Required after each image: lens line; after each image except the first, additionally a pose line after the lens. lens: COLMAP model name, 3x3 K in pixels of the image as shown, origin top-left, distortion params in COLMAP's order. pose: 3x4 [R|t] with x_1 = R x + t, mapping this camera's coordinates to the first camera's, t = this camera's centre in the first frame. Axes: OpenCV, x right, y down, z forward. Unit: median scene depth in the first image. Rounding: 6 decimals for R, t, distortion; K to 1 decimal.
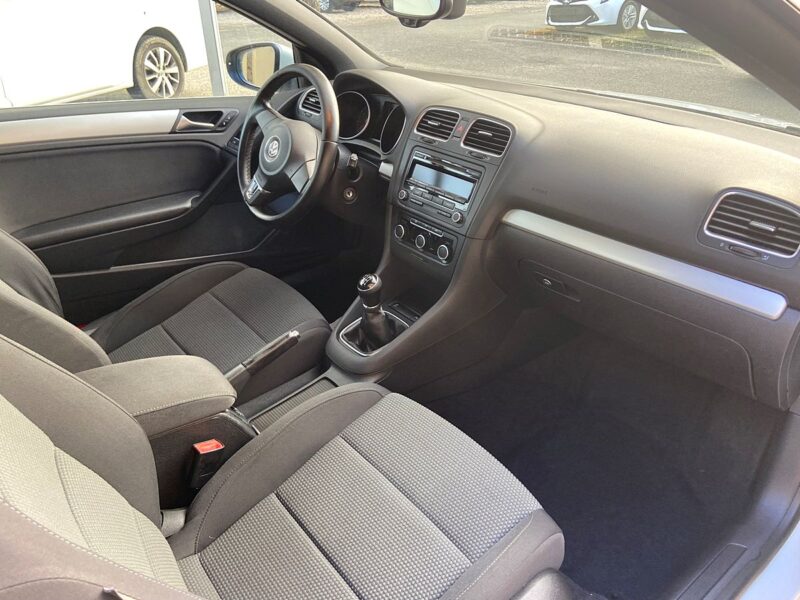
lens RADIAL K [[609.9, 0, 402.7], [0, 609.9, 299.7], [0, 0, 1]] dist [0.052867, -0.052806]
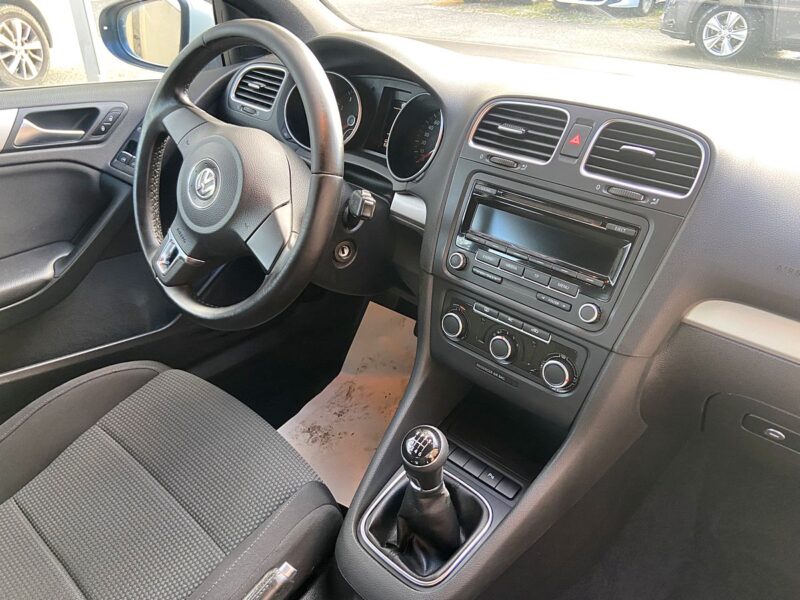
lens RADIAL K [[609.9, 0, 400.7], [0, 609.9, 301.4], [0, 0, 1]] dist [0.052867, -0.052806]
pose [[0.987675, -0.067157, 0.141382, -0.122688], [0.061924, 0.997234, 0.041098, -0.151653], [-0.143751, -0.031837, 0.989102, 0.435815]]
